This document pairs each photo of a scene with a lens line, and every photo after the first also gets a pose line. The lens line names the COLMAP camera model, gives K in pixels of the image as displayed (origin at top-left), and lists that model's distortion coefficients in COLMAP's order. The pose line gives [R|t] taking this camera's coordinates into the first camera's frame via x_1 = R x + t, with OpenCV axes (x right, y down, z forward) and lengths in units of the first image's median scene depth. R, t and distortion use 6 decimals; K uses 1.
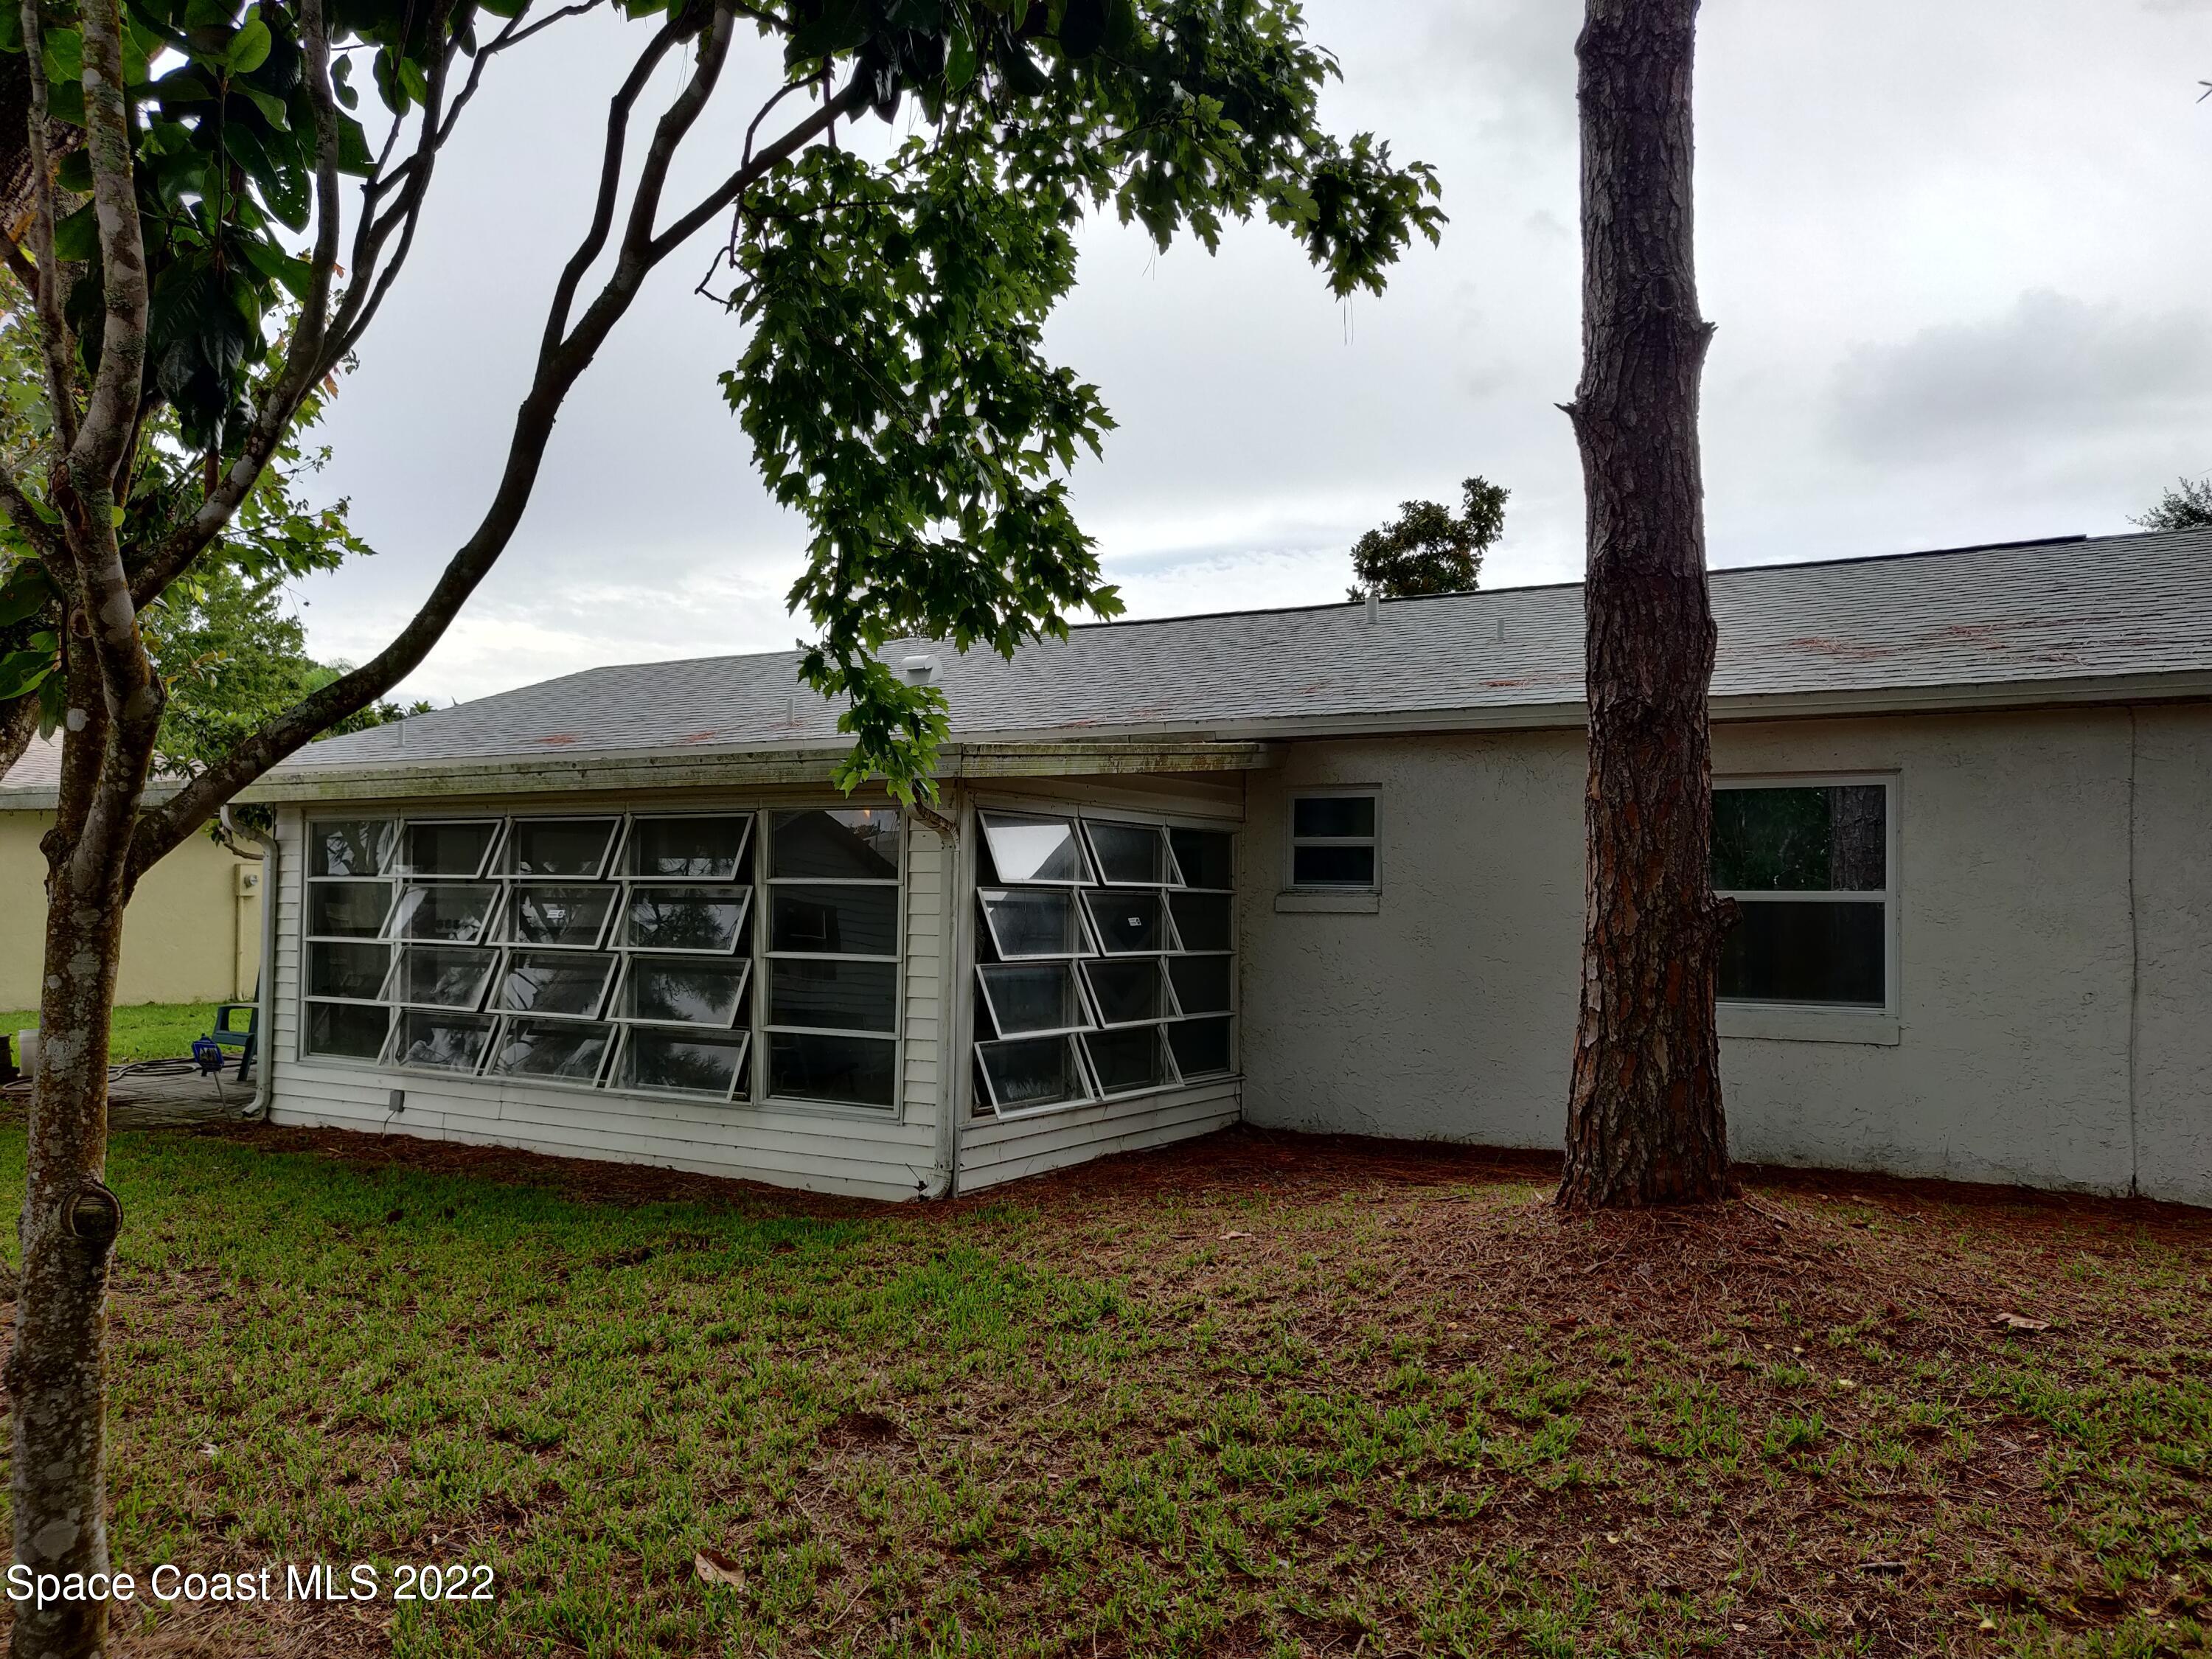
lens RADIAL K [[1715.9, 0, 1098.2], [0, 1715.9, 832.4], [0, 0, 1]] dist [-0.019033, 0.064284]
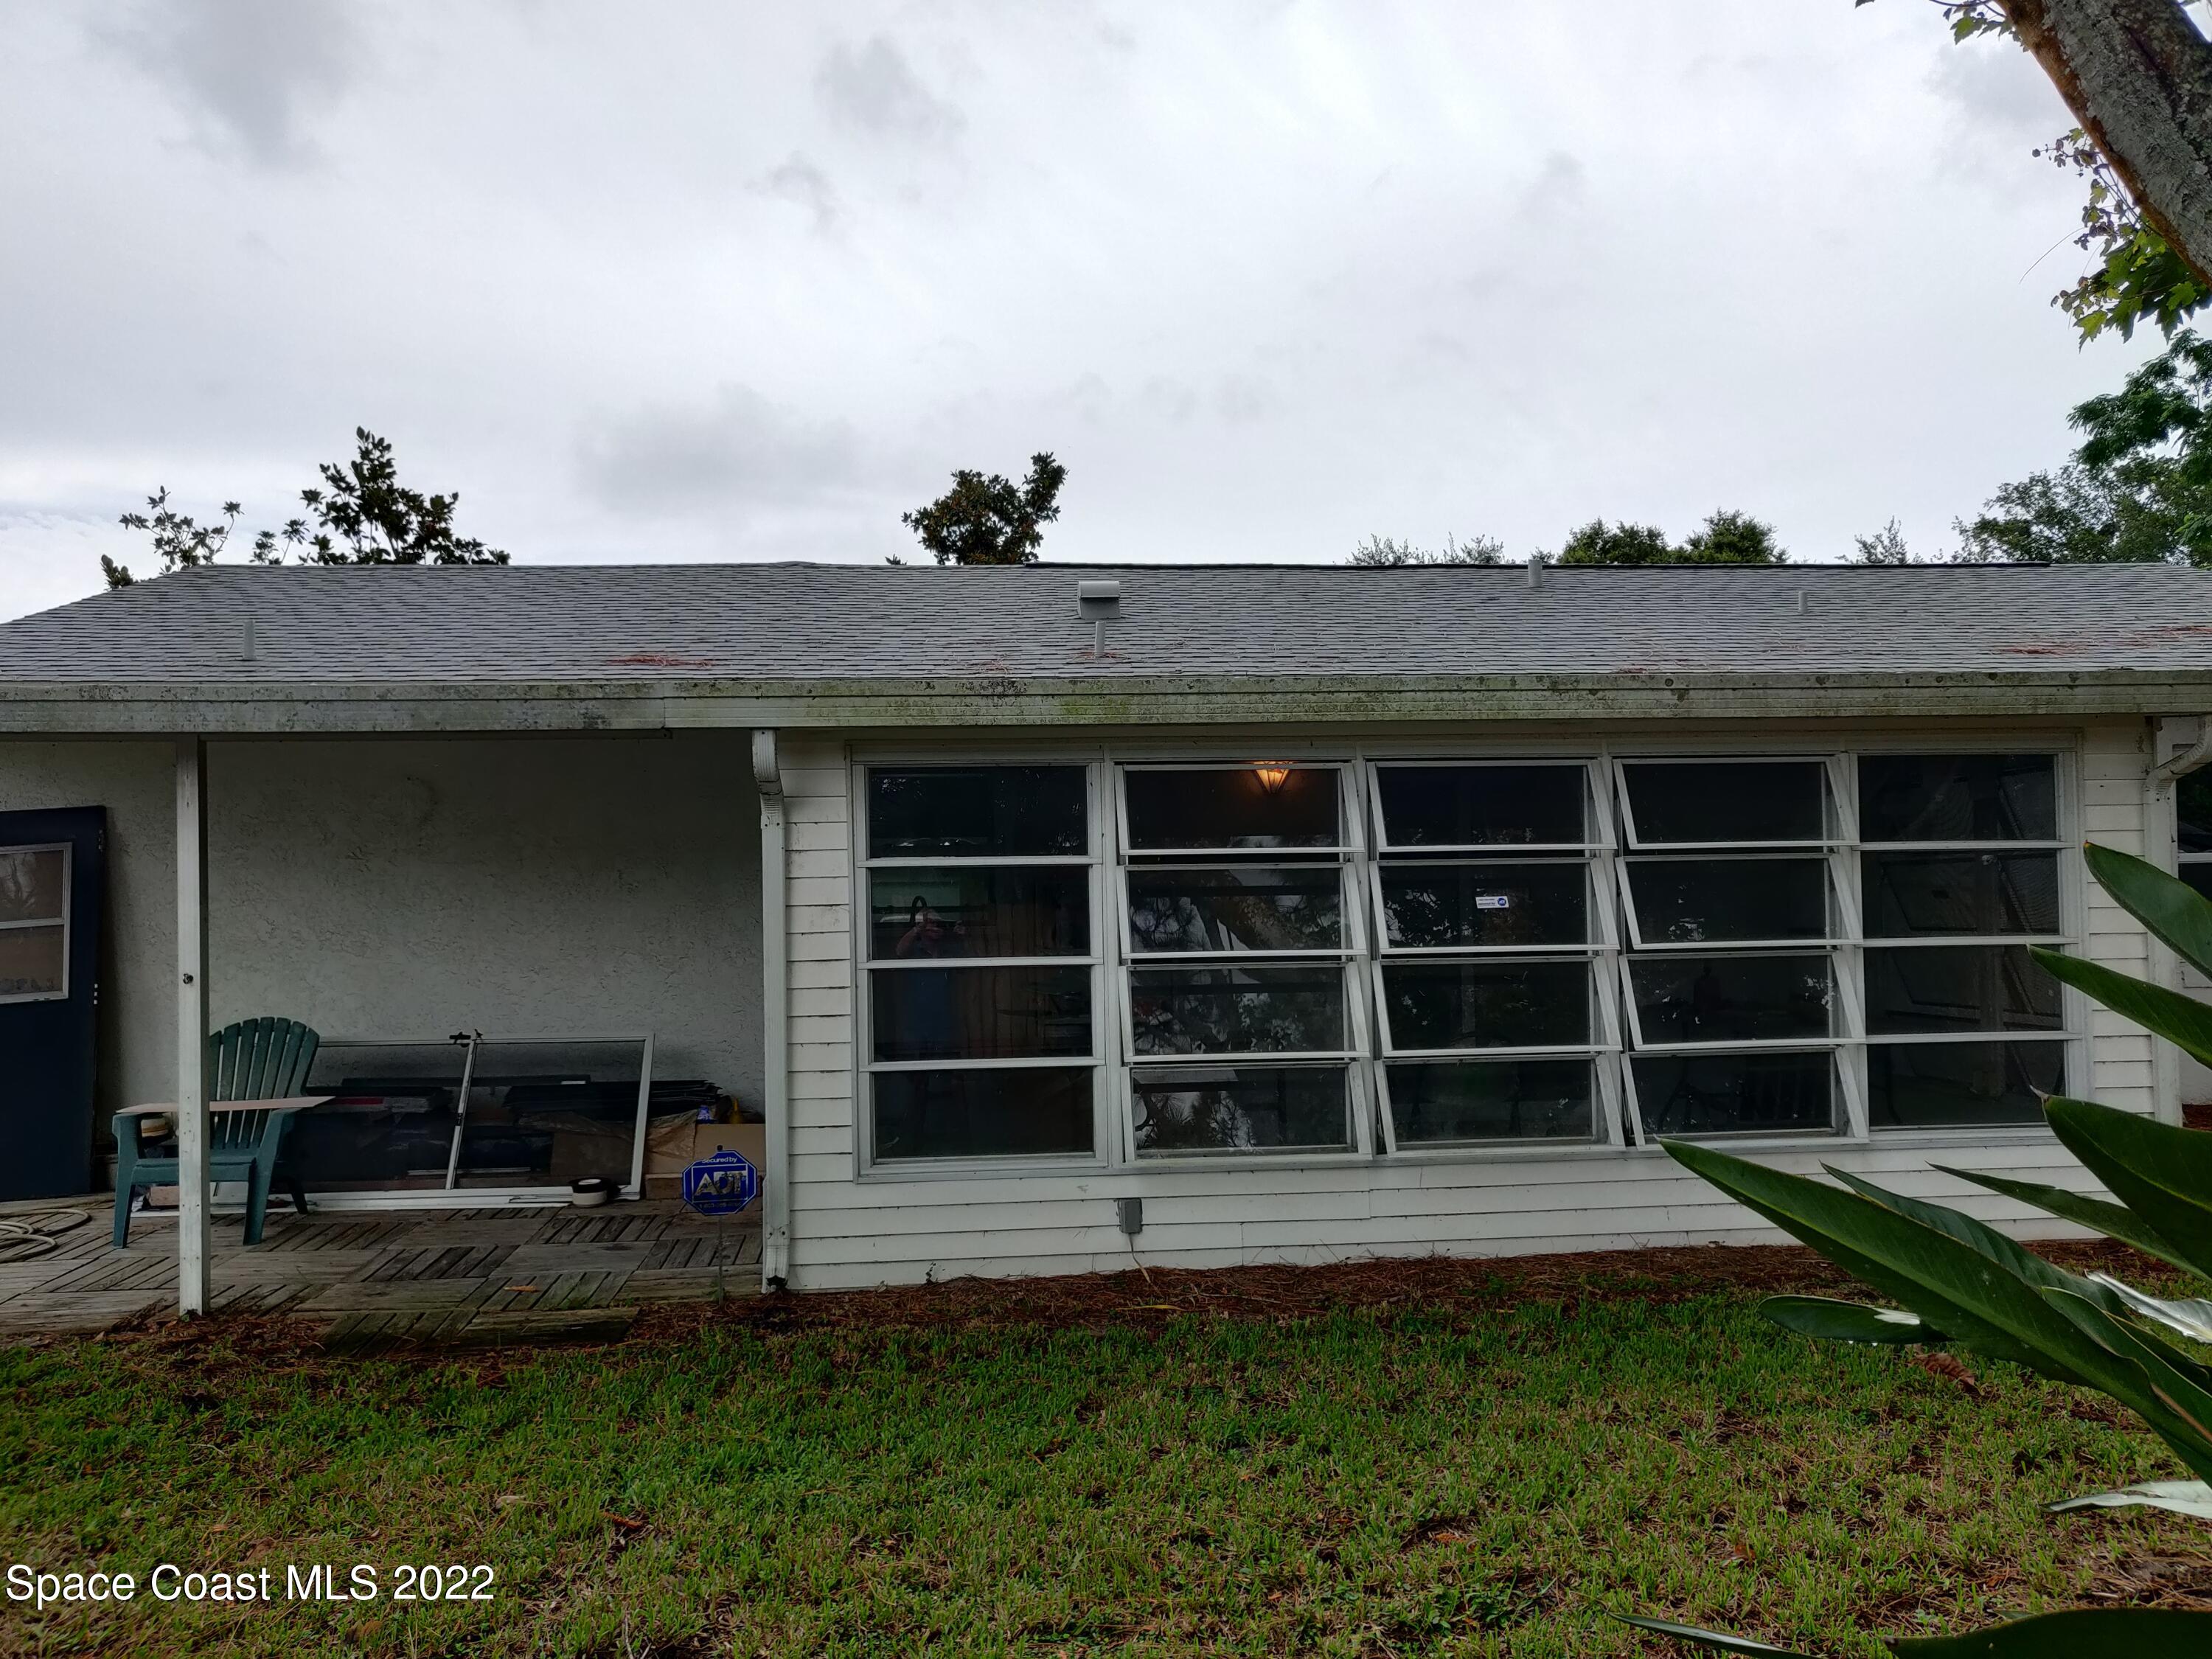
lens RADIAL K [[1715.9, 0, 1104.3], [0, 1715.9, 829.3], [0, 0, 1]] dist [-0.019033, 0.064284]
pose [[0.800788, -0.000684, 0.598947, -0.787238], [0.004533, 0.999978, -0.004919, 0.019979], [-0.598930, 0.006654, 0.800774, 0.508259]]
